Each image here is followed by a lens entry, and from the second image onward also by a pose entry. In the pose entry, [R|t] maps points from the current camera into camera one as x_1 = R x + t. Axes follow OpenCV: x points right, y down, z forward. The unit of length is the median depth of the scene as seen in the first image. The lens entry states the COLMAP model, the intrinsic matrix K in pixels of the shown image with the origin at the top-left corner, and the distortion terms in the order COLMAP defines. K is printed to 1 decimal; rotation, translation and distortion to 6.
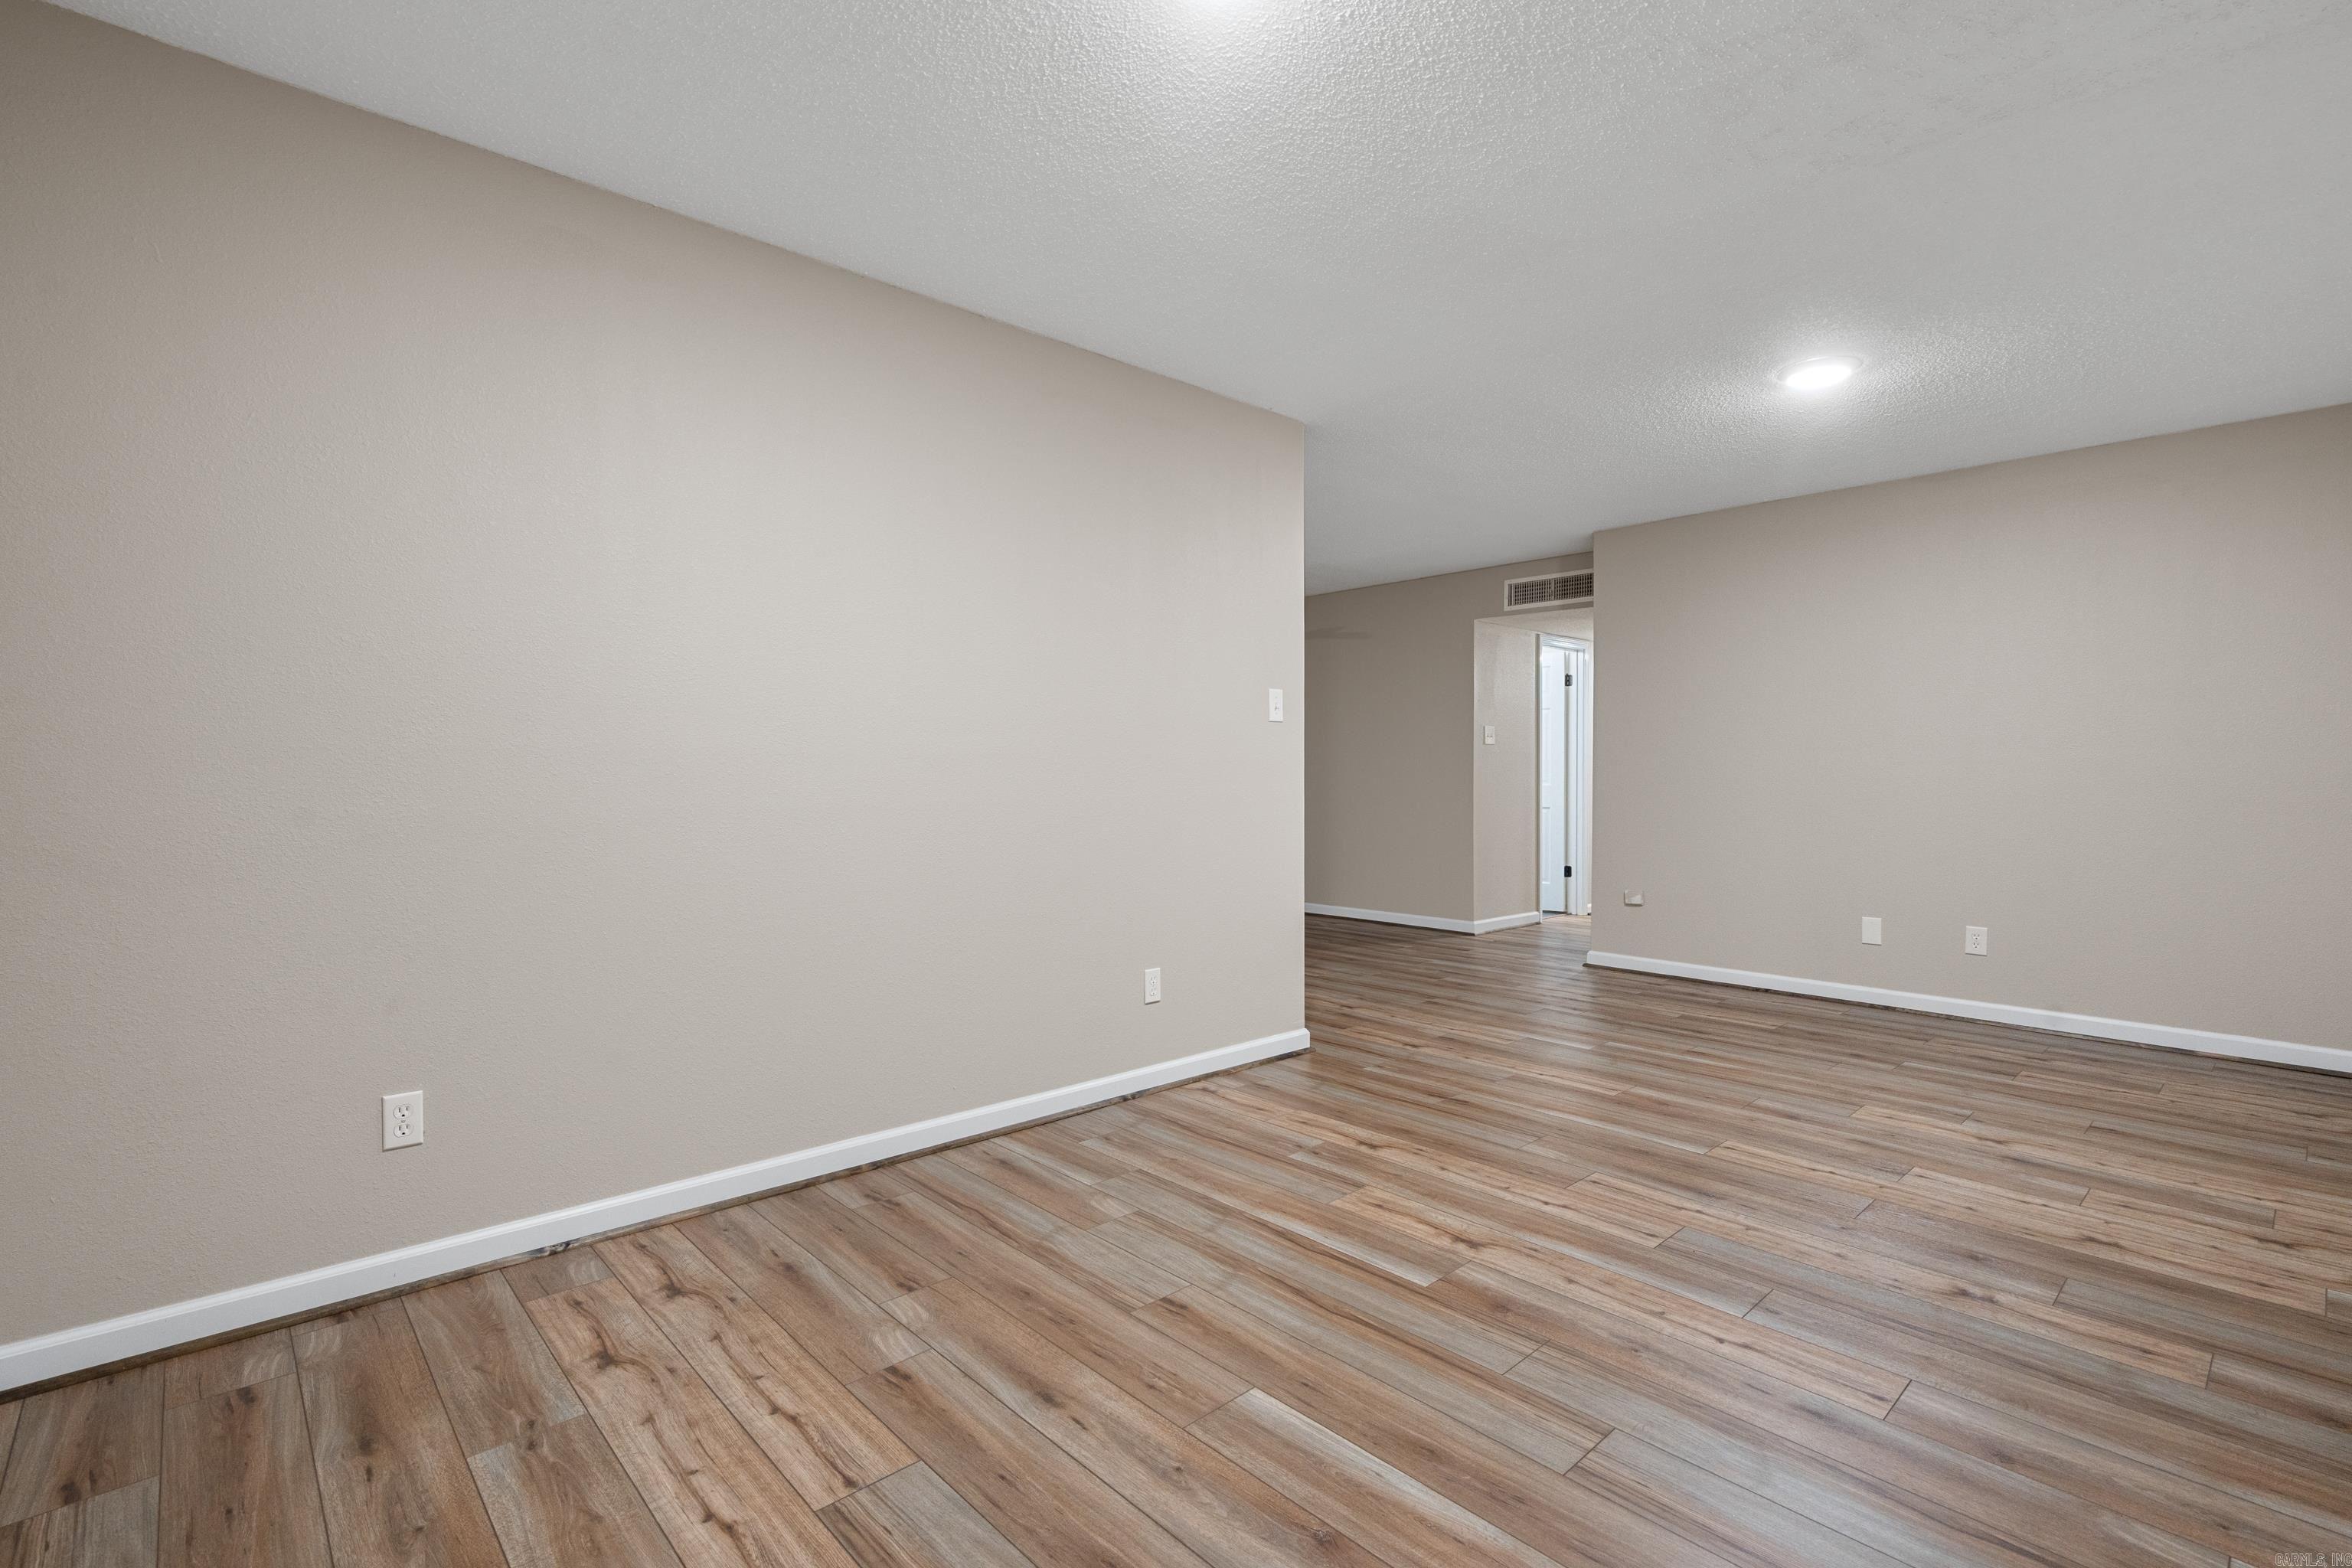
lens RADIAL K [[1070.9, 0, 1178.2], [0, 1070.9, 787.0], [0, 0, 1]] dist [-0.001375, -0.001034]
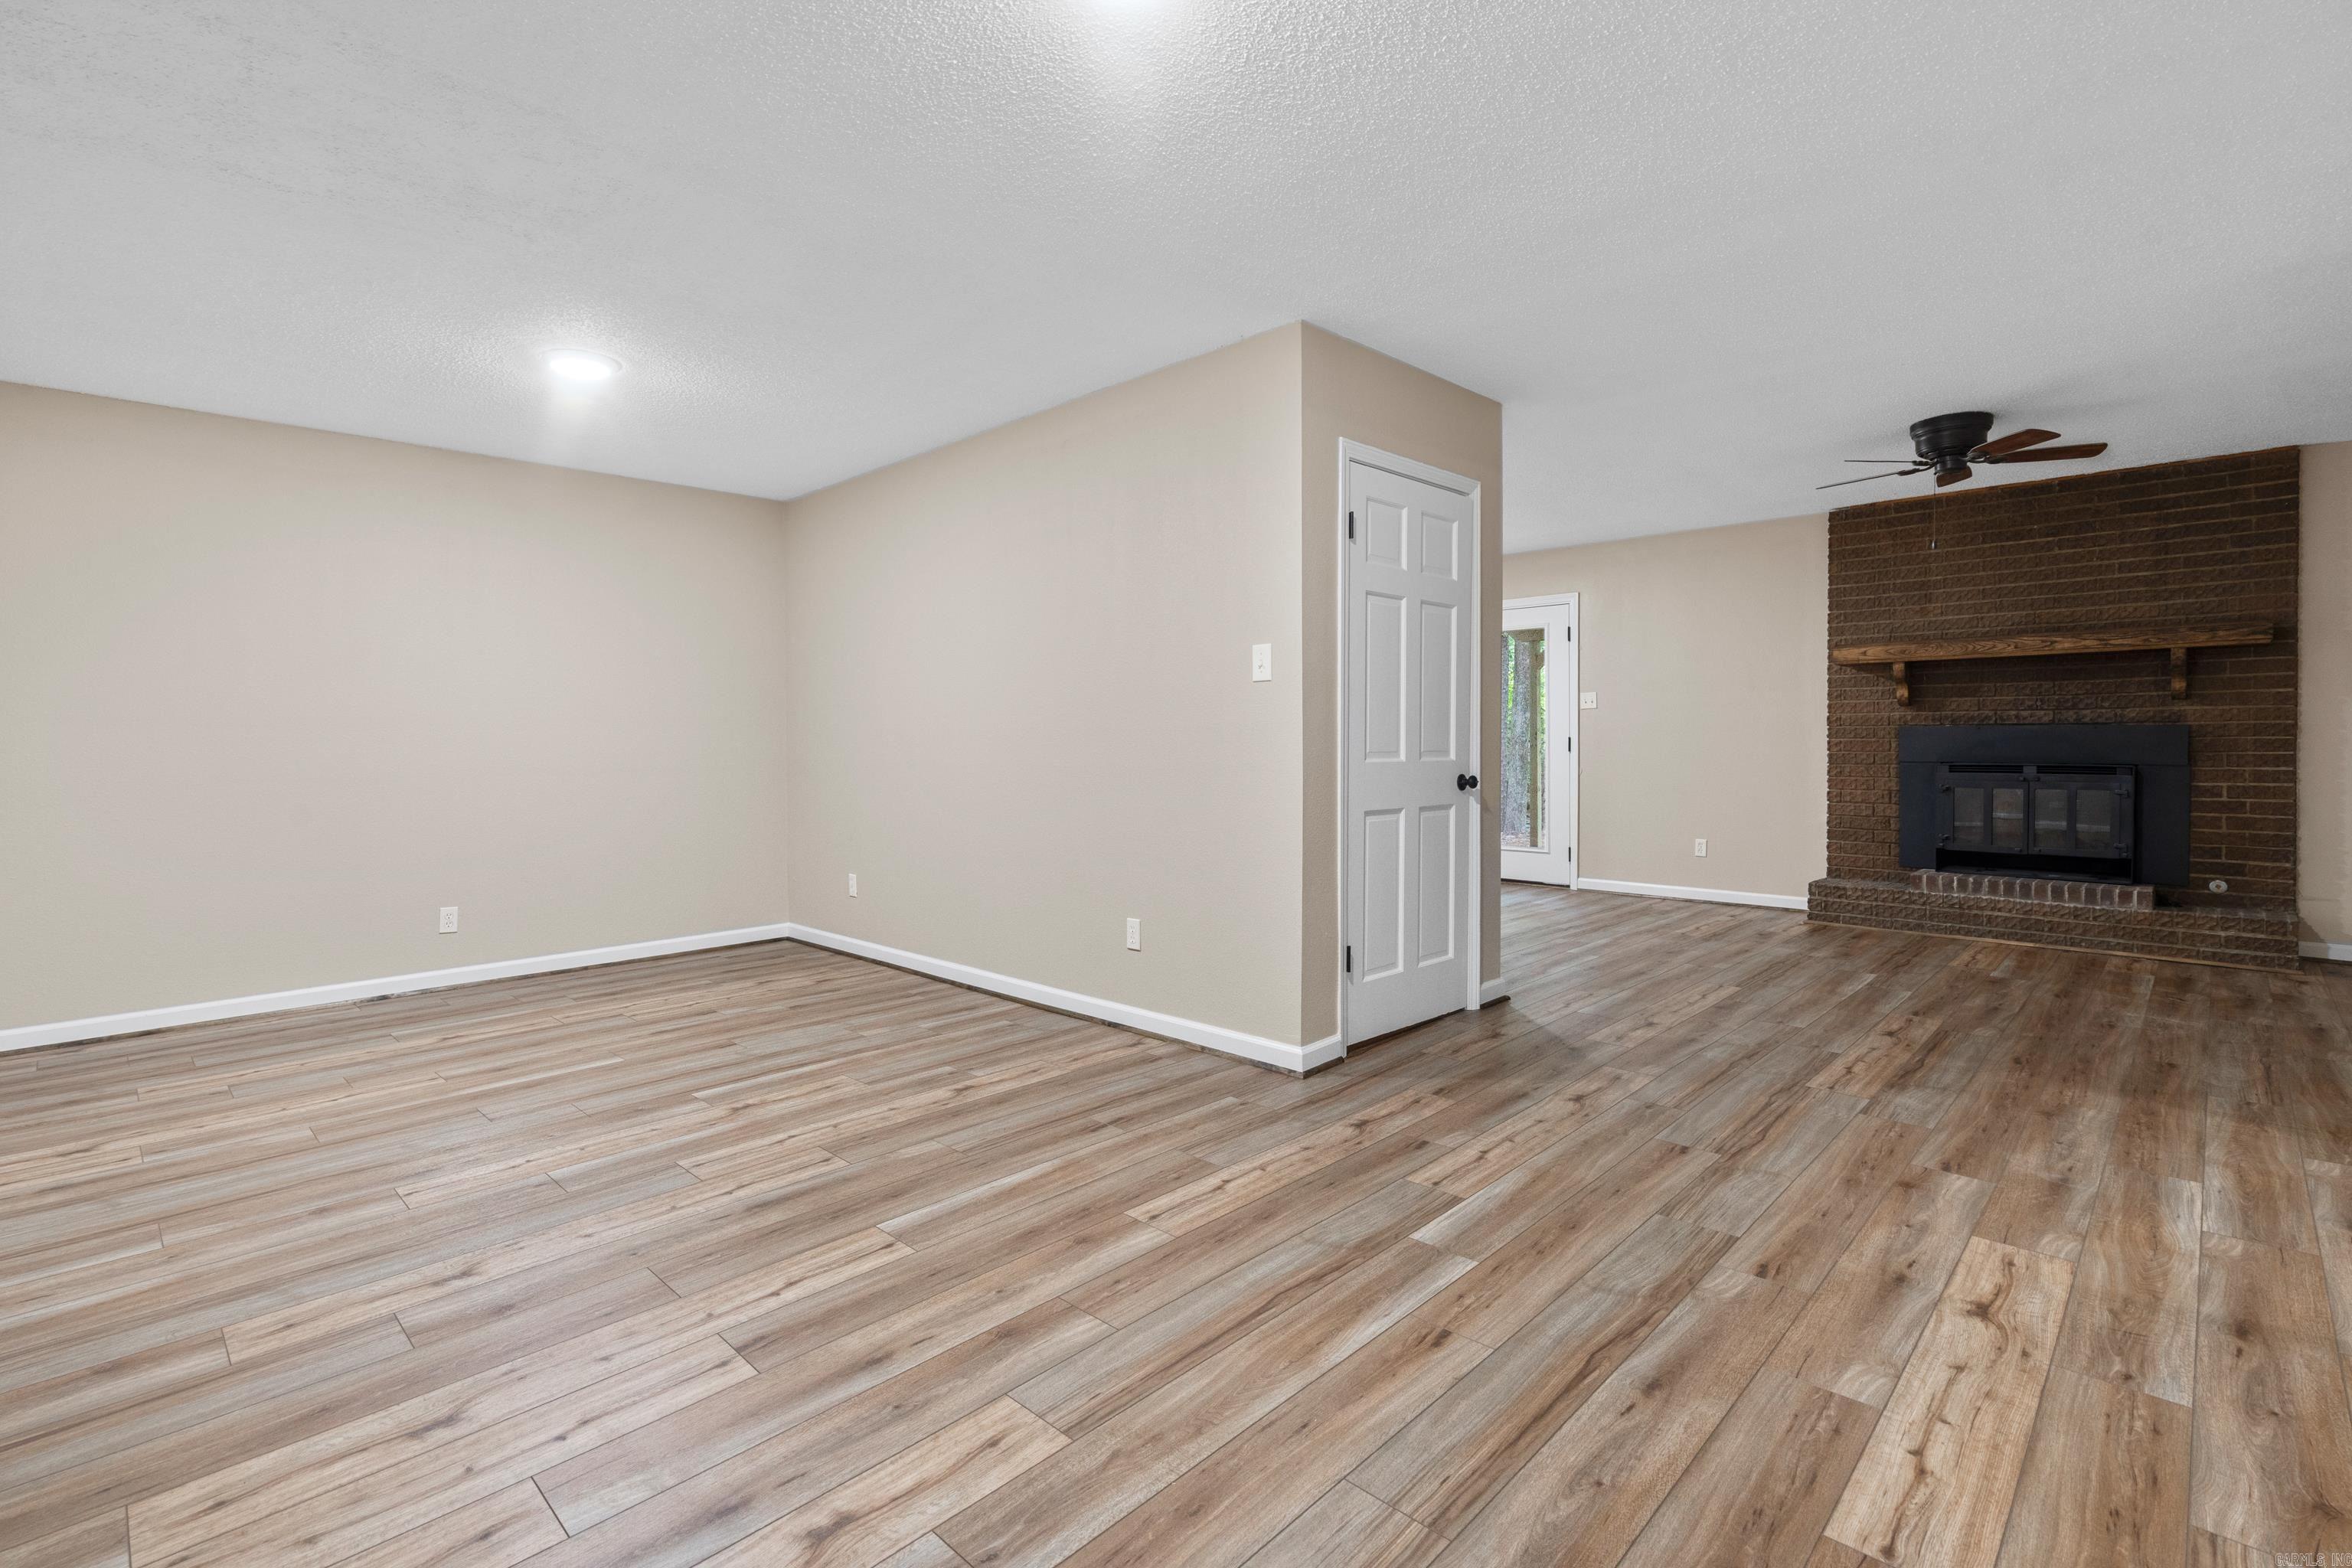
lens RADIAL K [[1070.9, 0, 1173.8], [0, 1070.9, 766.9], [0, 0, 1]] dist [-0.001375, -0.001034]
pose [[0.053592, 0.024640, -0.998259, 1.282626], [-0.003351, 0.999694, 0.024495, -0.016930], [0.998557, 0.002032, 0.053658, 1.174825]]
